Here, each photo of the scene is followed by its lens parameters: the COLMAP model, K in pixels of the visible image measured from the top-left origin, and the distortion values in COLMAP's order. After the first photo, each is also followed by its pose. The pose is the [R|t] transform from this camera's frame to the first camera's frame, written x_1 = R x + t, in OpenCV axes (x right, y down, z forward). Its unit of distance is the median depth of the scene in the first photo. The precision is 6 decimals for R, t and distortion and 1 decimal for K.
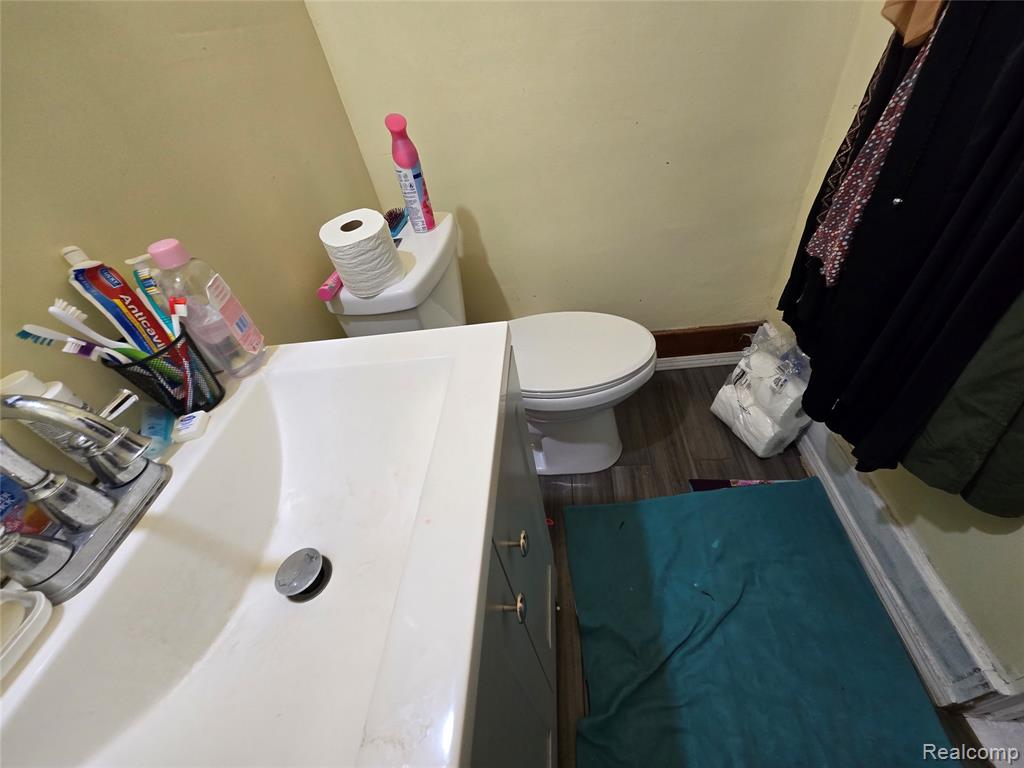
lens RADIAL K [[424.0, 0, 512.5], [0, 424.0, 385.2], [0, 0, 1]] dist [-0.005251, 0.000882]
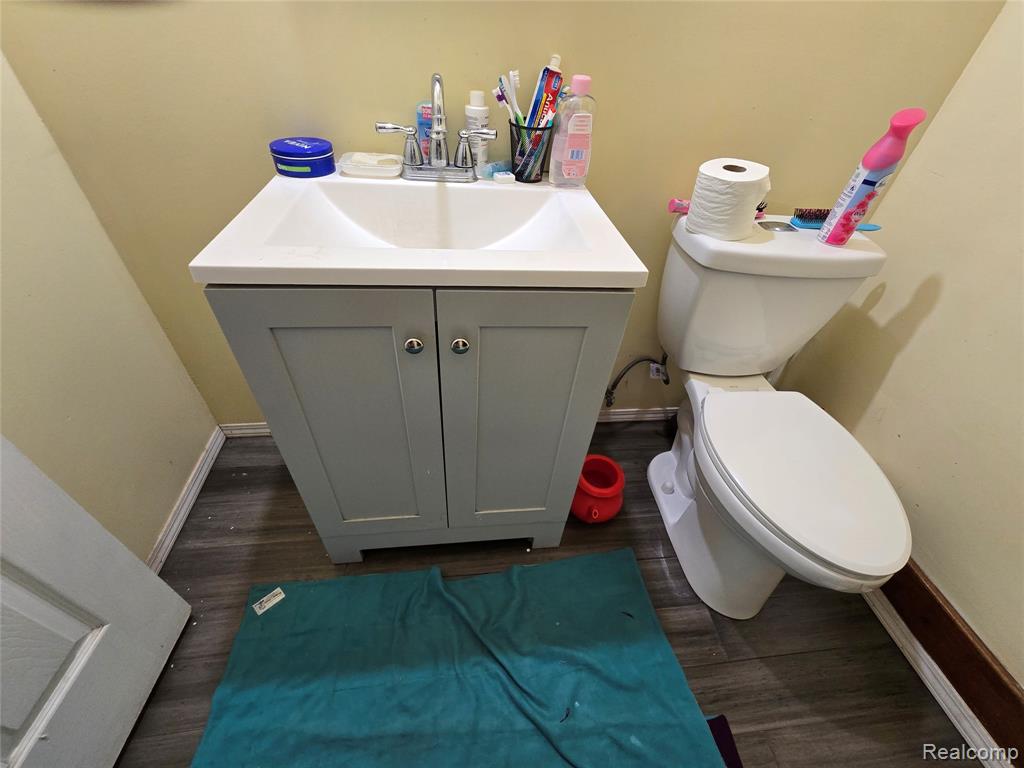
lens RADIAL K [[424.0, 0, 512.2], [0, 424.0, 384.3], [0, 0, 1]] dist [-0.005251, 0.000882]
pose [[0.163456, 0.772161, -0.614044, 0.477189], [-0.740901, 0.507060, 0.440404, -0.133026], [0.651420, 0.382959, 0.654977, 0.138852]]
